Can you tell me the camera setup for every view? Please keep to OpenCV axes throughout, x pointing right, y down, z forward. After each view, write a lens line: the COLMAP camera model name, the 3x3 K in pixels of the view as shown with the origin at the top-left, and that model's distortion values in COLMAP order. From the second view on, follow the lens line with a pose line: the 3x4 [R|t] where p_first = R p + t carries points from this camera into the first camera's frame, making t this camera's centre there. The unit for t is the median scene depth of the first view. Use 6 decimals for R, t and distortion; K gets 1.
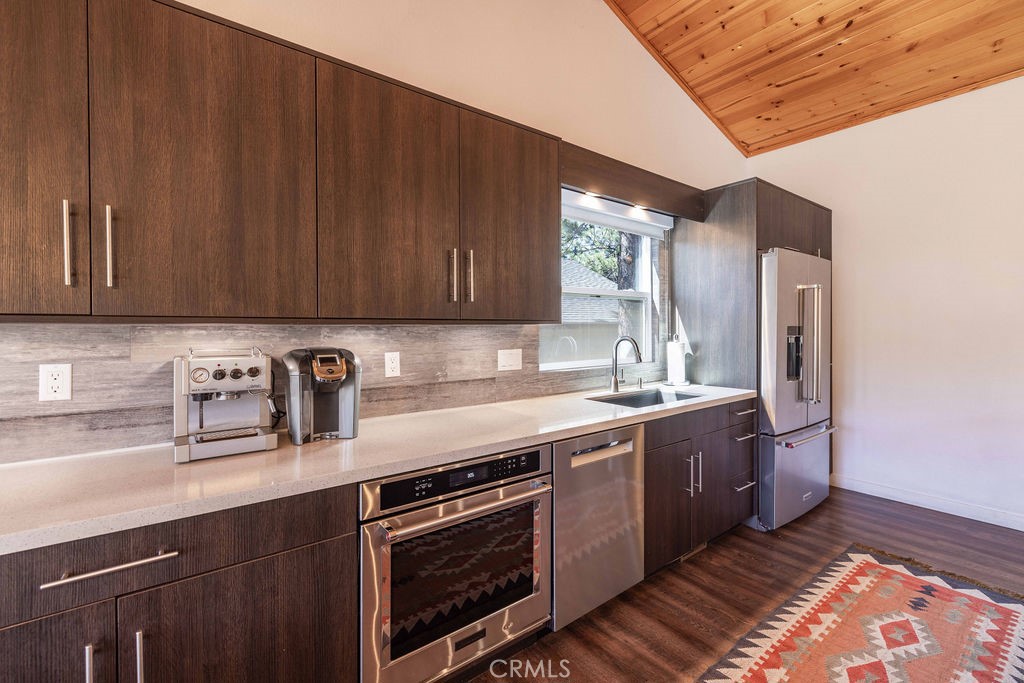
lens RADIAL K [[435.9, 0, 509.4], [0, 435.9, 329.5], [0, 0, 1]] dist [0.000806, 0.000104]
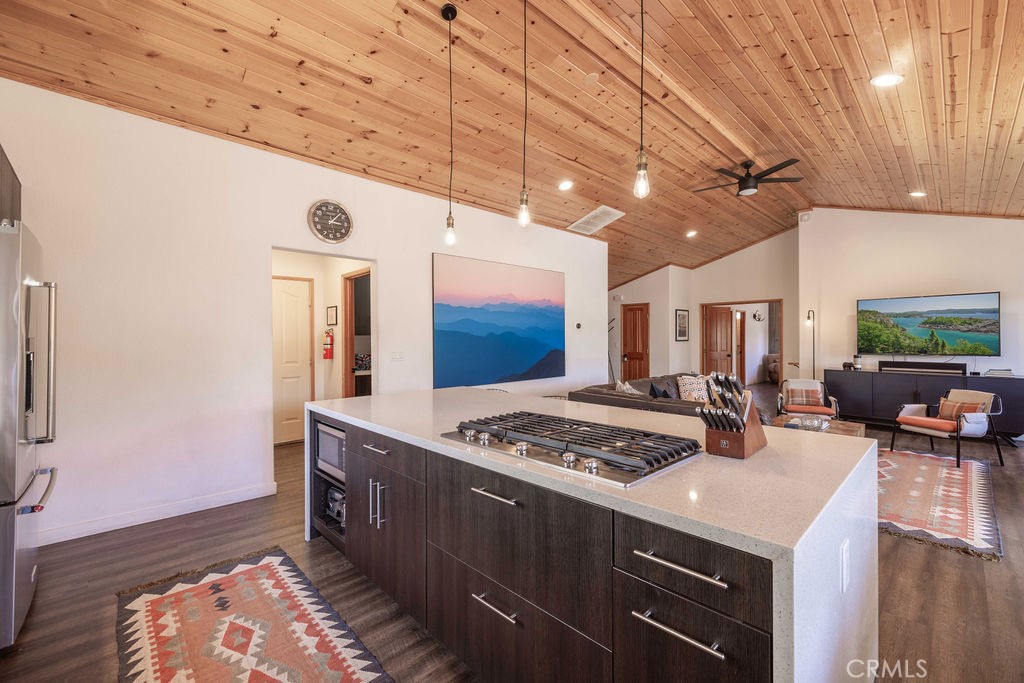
lens RADIAL K [[436.6, 0, 514.2], [0, 436.6, 336.4], [0, 0, 1]] dist [0.000759, 0.000340]
pose [[-0.122547, 0.013695, 0.992368, -0.220004], [0.000886, 0.999906, -0.013690, 0.001167], [-0.992462, -0.000799, -0.122548, 0.476461]]
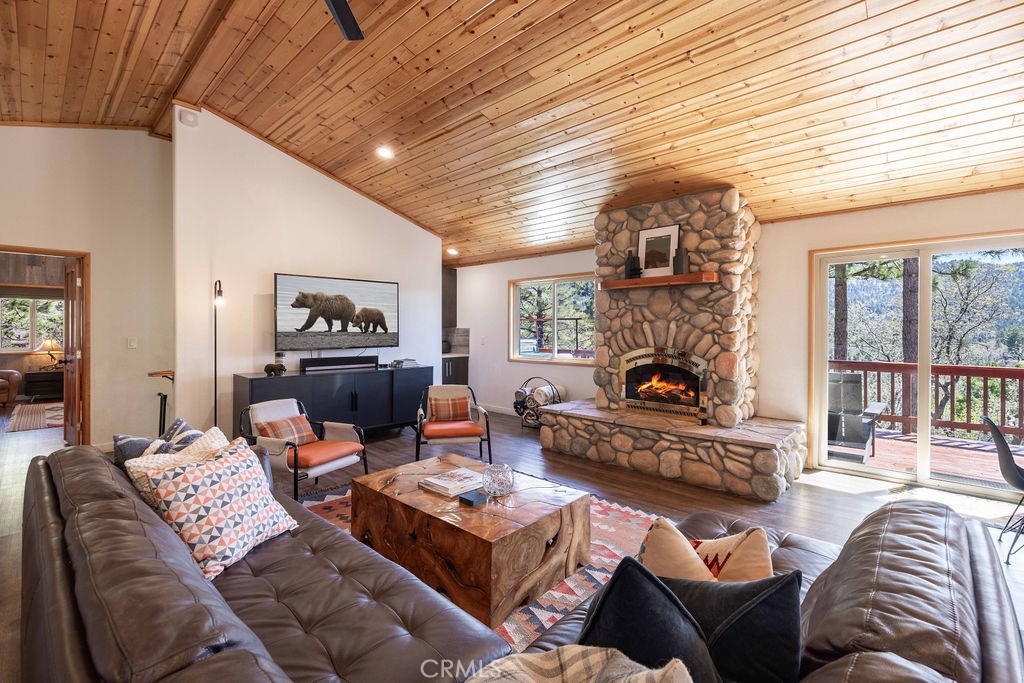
lens RADIAL K [[436.6, 0, 514.2], [0, 436.6, 336.4], [0, 0, 1]] dist [0.000759, 0.000340]
pose [[-0.986522, 0.013845, -0.163043, 2.076763], [0.011633, 0.999827, 0.014508, -0.000636], [0.163216, 0.012416, -0.986512, -0.156099]]
